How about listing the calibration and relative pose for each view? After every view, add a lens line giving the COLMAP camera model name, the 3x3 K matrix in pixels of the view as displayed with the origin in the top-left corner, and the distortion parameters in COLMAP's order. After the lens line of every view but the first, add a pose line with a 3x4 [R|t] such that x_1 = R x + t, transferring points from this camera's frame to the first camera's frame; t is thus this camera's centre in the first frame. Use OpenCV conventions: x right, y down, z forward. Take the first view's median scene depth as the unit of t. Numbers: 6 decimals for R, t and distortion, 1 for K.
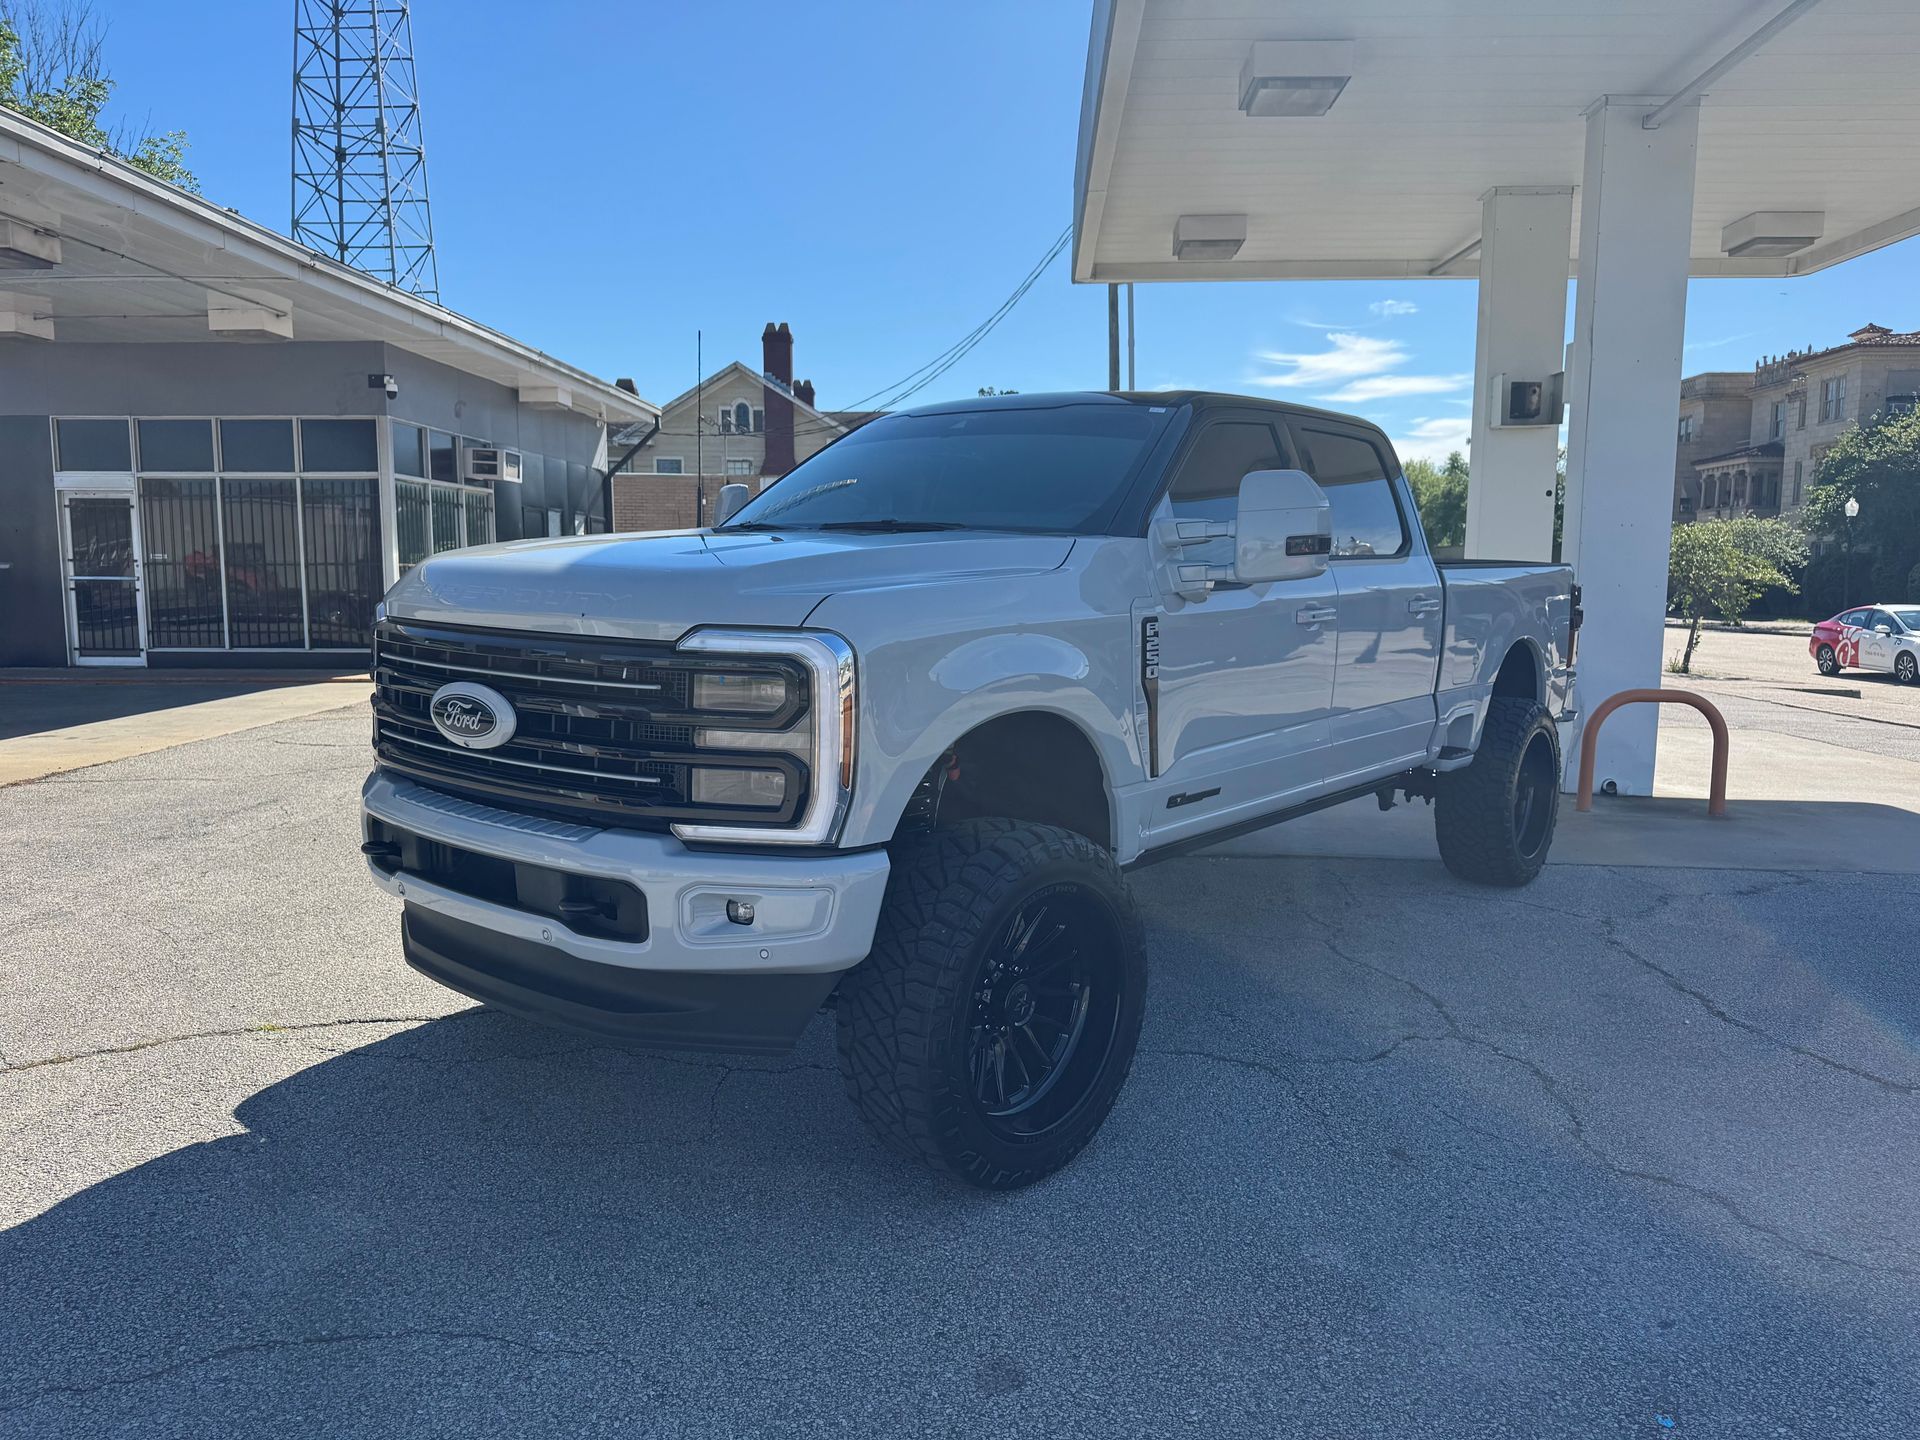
lens RADIAL K [[1349.1, 0, 967.9], [0, 1349.1, 727.5], [0, 0, 1]] dist [0.042724, -0.049817]
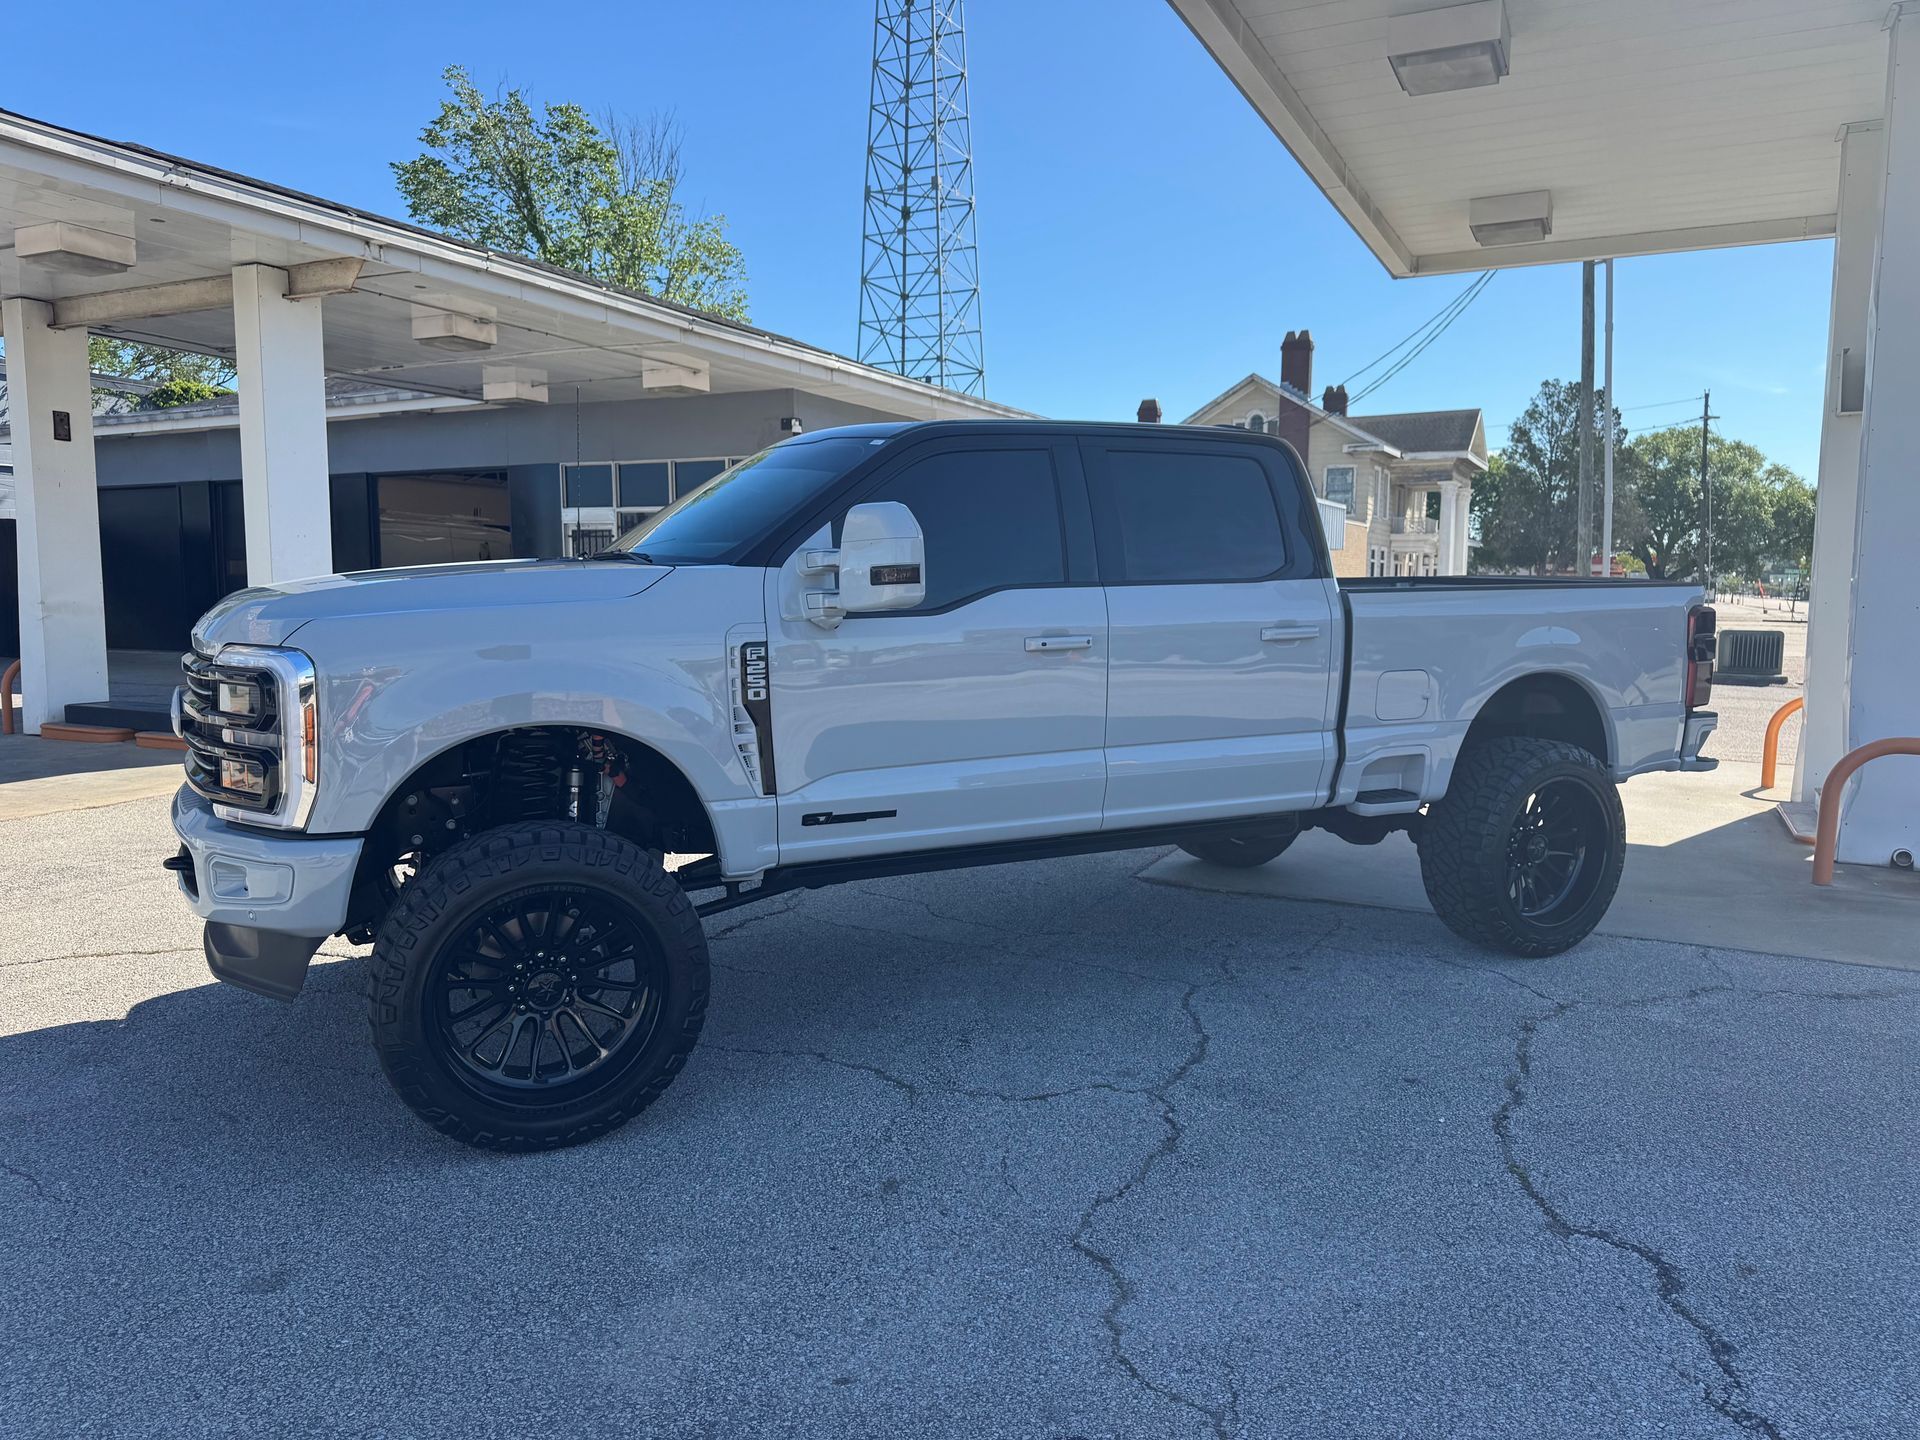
lens RADIAL K [[1349.1, 0, 964.4], [0, 1349.1, 732.2], [0, 0, 1]] dist [0.042724, -0.049817]
pose [[0.912253, 0.041450, -0.407524, 0.174189], [-0.043493, 0.999045, 0.004255, -0.005691], [0.407311, 0.013843, 0.913184, 0.025594]]
